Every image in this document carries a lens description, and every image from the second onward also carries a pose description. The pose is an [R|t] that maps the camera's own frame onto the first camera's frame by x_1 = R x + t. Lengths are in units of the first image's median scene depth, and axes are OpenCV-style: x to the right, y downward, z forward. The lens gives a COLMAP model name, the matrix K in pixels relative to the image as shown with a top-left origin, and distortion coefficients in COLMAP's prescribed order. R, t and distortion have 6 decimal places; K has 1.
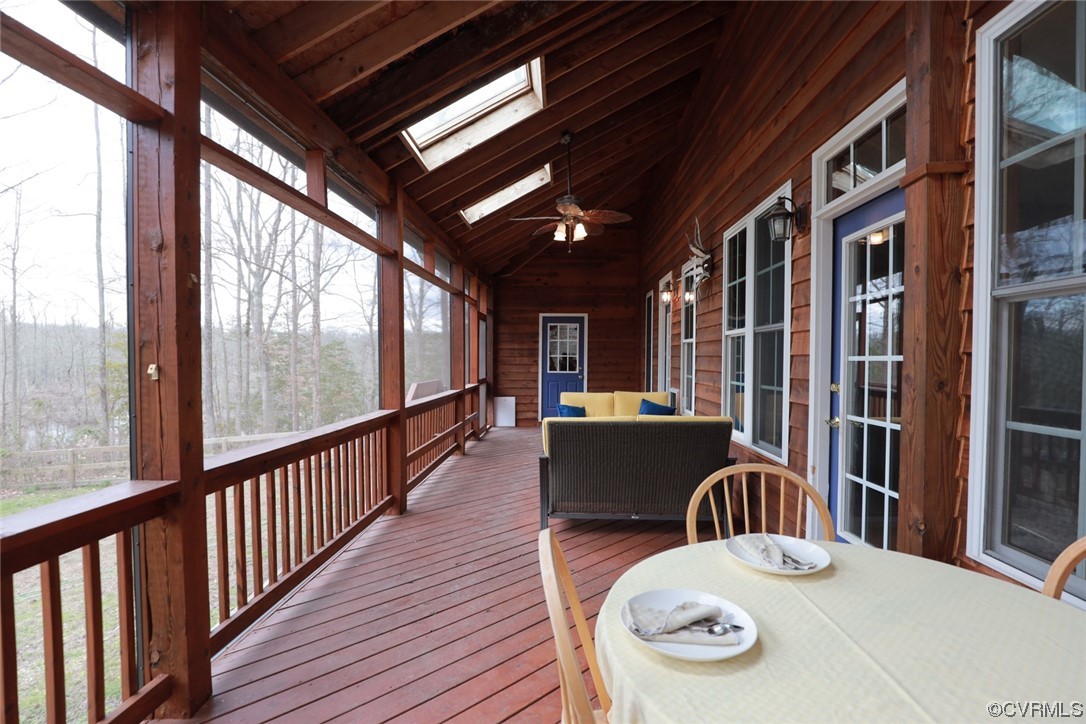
lens RADIAL K [[492.2, 0, 543.0], [0, 492.2, 362.0], [0, 0, 1]] dist [-0.002913, -0.000312]
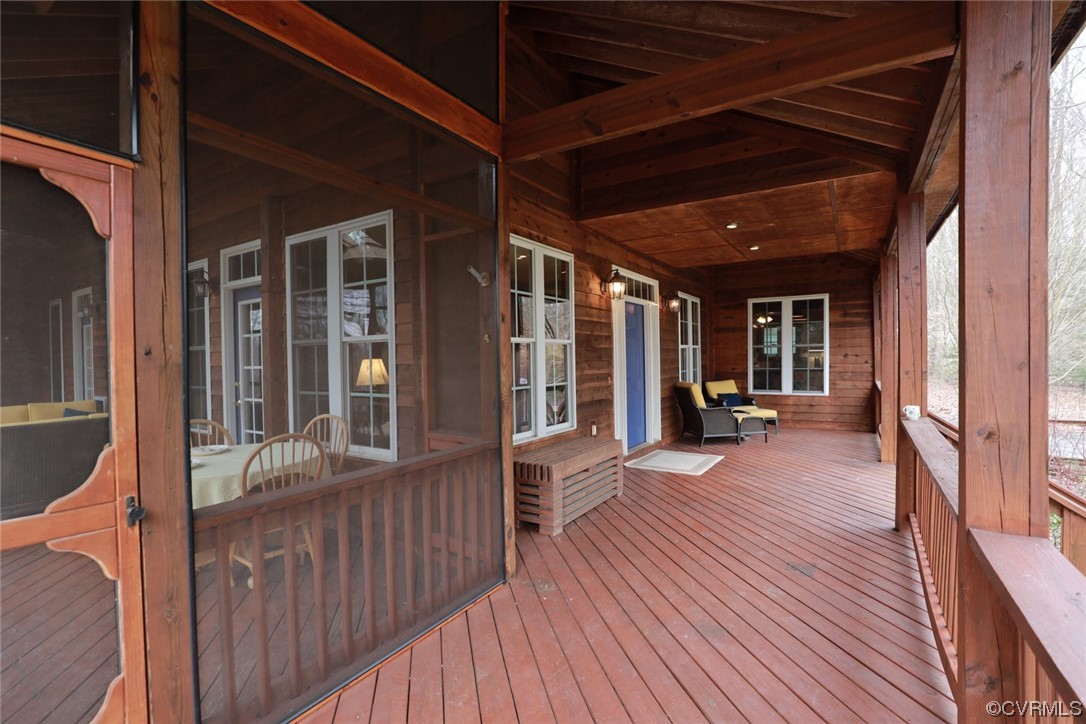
lens RADIAL K [[492.2, 0, 543.0], [0, 492.2, 362.0], [0, 0, 1]] dist [-0.002913, -0.000312]
pose [[0.499007, -0.019649, 0.866375, -0.391292], [0.025748, 0.999638, 0.007842, -0.012346], [-0.866215, 0.018394, 0.499332, -0.840111]]
